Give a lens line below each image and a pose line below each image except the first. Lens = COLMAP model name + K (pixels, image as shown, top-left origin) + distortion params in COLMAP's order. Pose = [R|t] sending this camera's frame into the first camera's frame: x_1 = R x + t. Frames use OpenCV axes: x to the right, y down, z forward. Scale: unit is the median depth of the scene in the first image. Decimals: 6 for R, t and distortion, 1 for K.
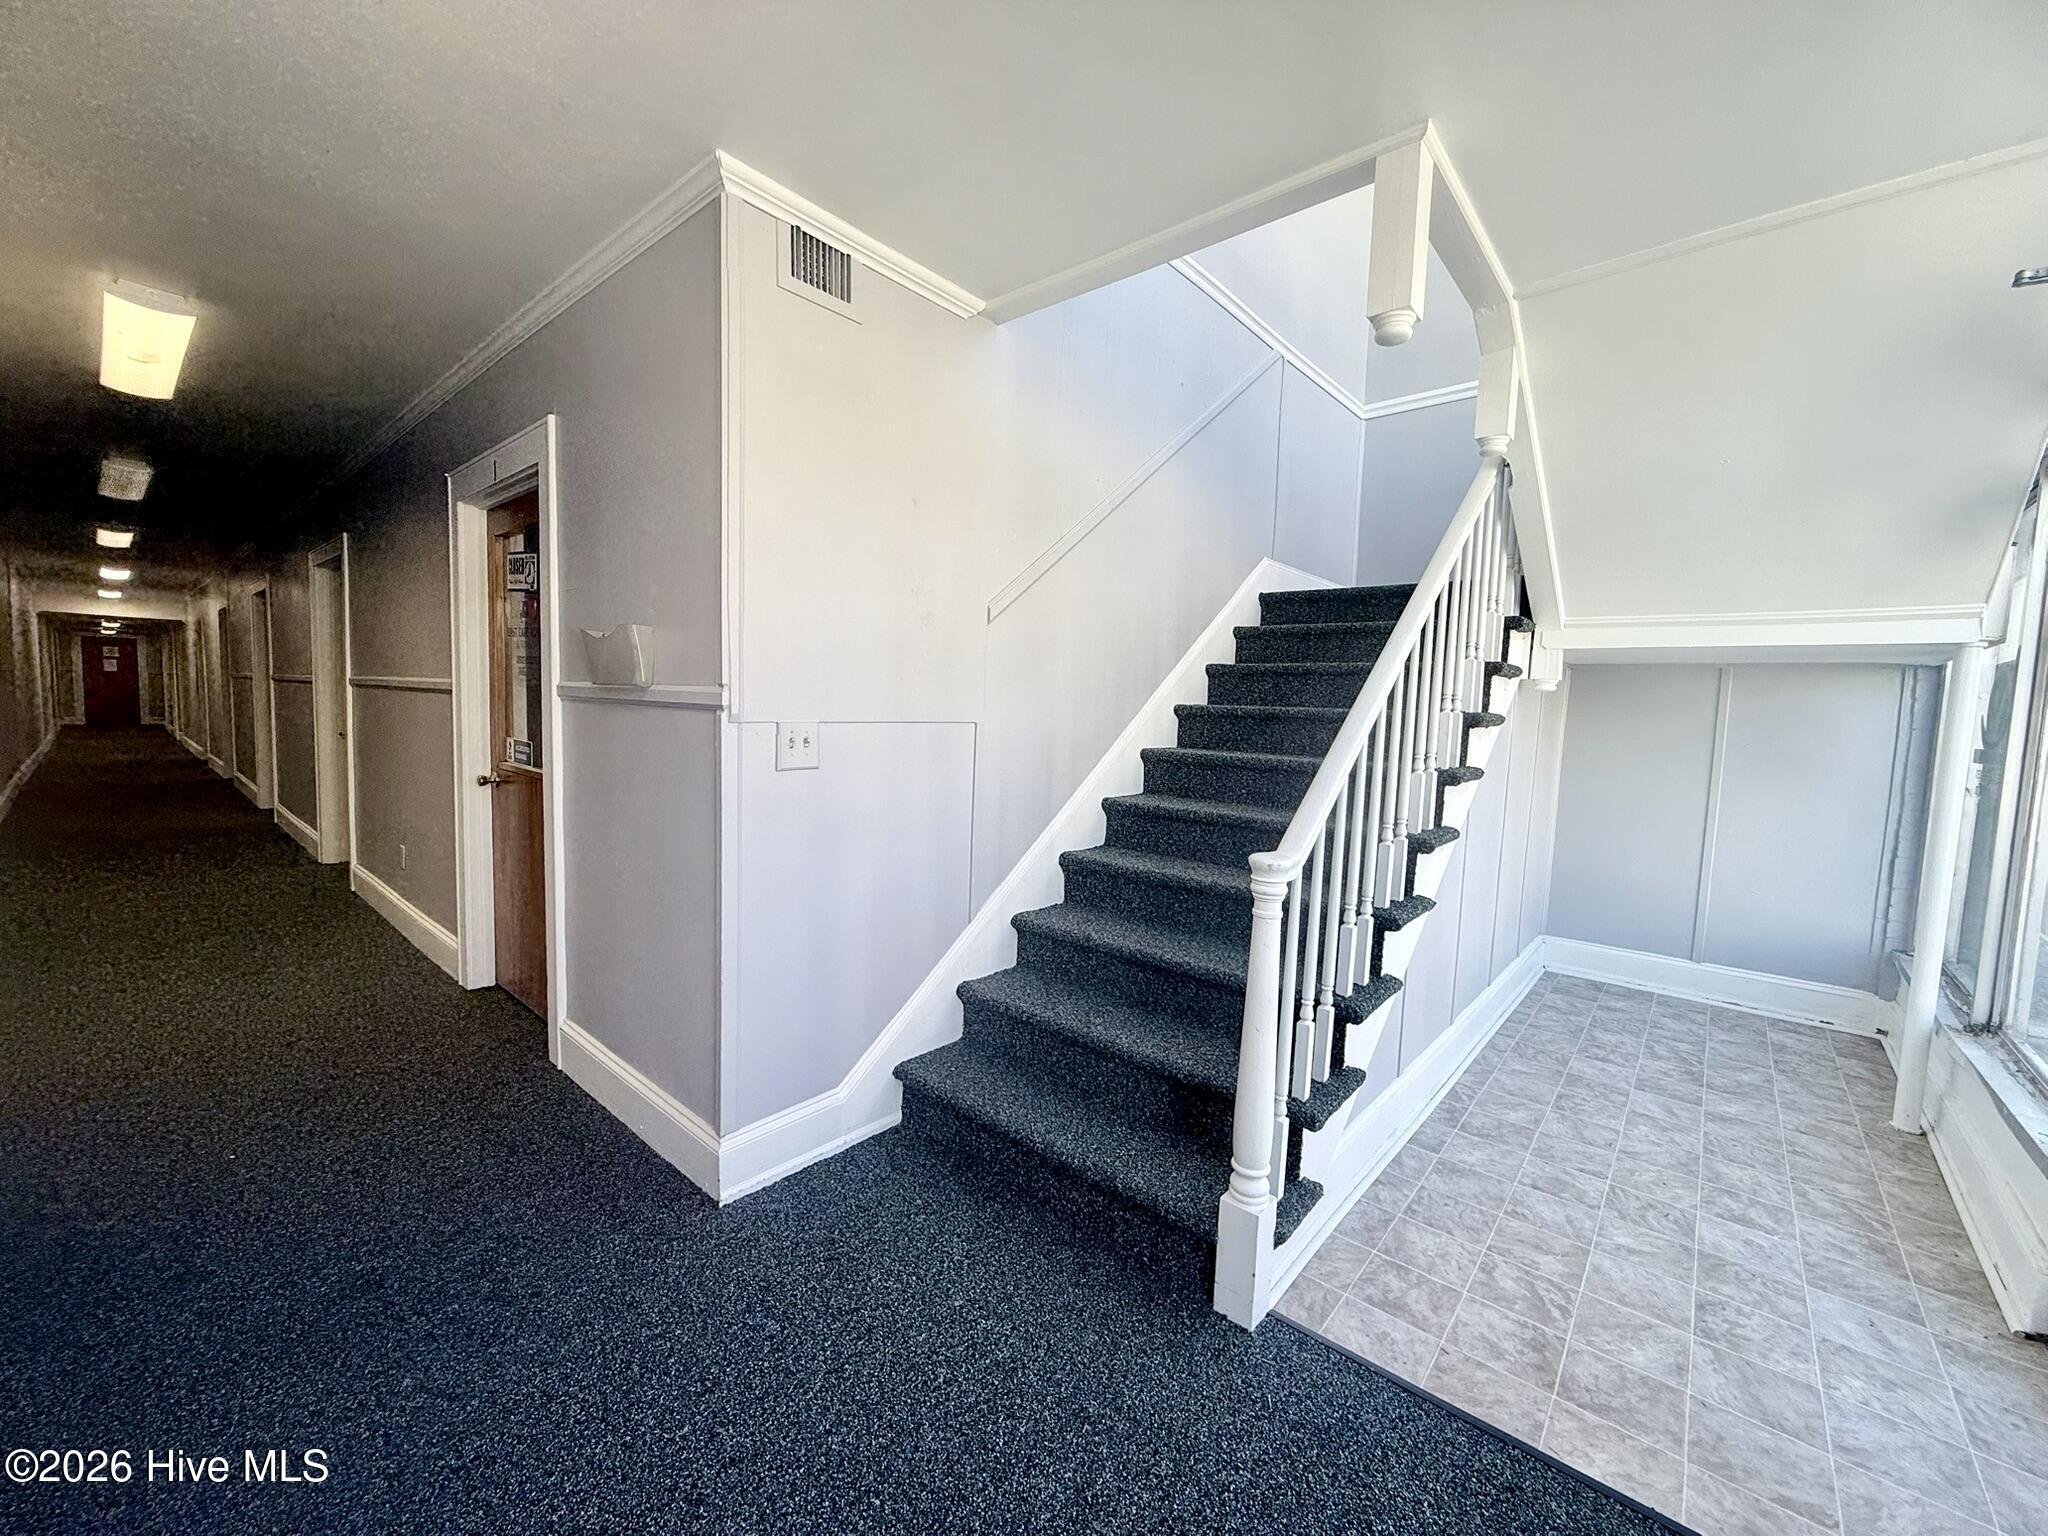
lens RADIAL K [[814.5, 0, 1023.0], [0, 814.5, 768.9], [0, 0, 1]] dist [0.002487, -0.000388]
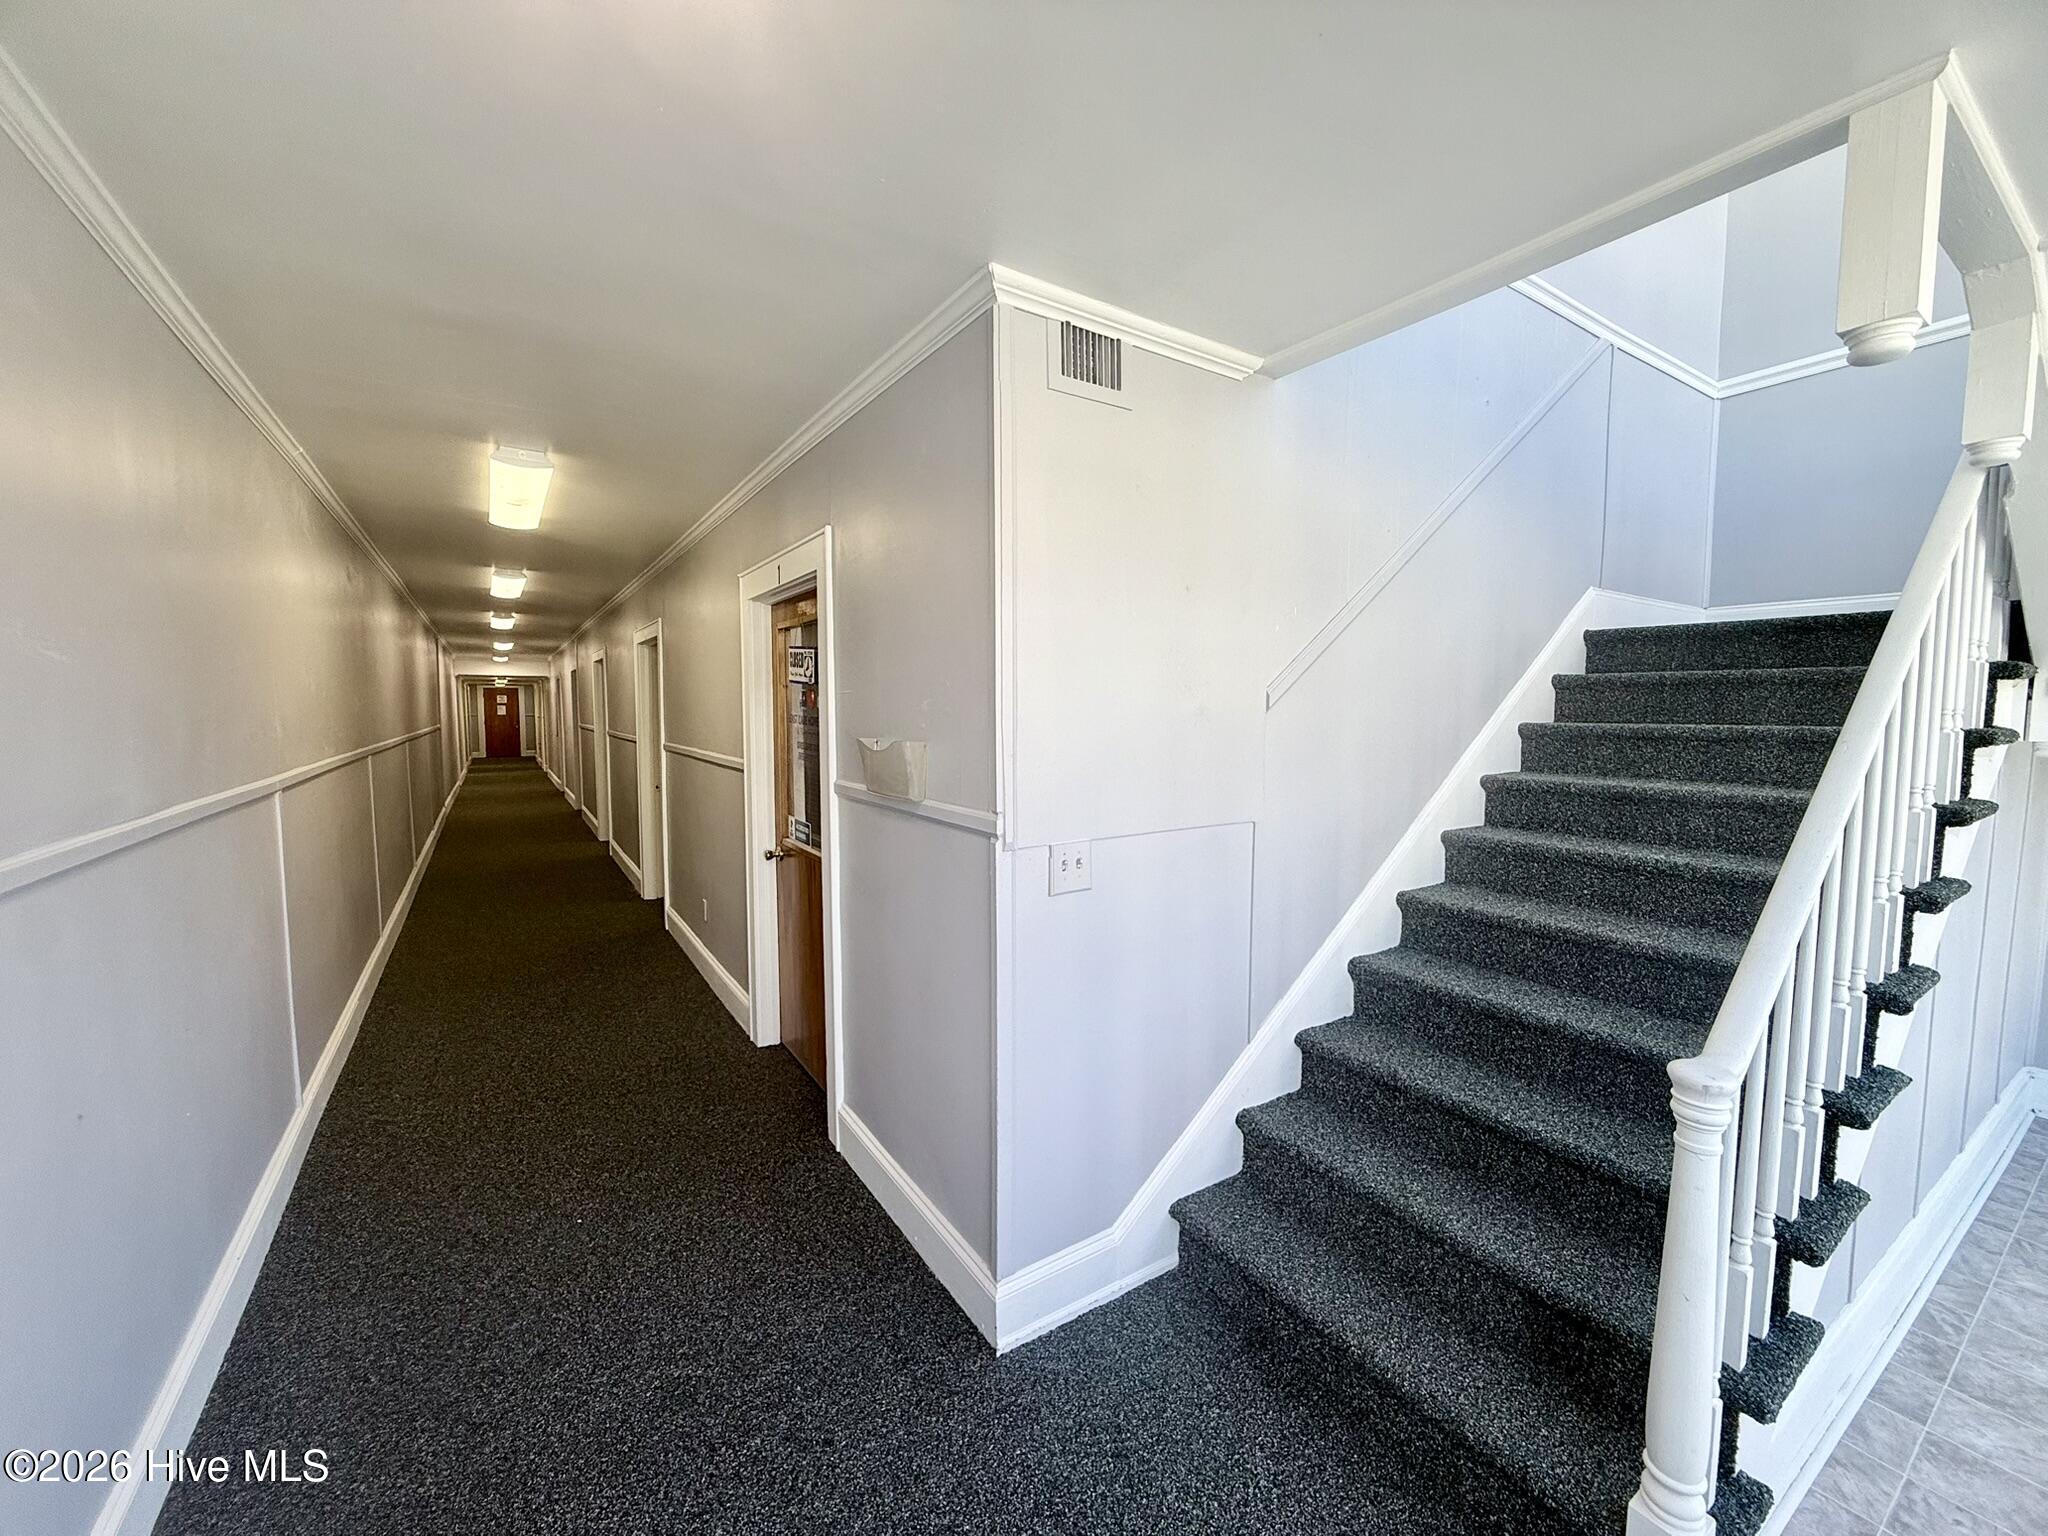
lens RADIAL K [[814.5, 0, 1023.4], [0, 814.5, 768.2], [0, 0, 1]] dist [0.002487, -0.000388]
pose [[0.963056, -0.011771, -0.269042, -0.063512], [0.008865, 0.999889, -0.012015, -0.112292], [0.269154, 0.009186, 0.963053, 0.069154]]
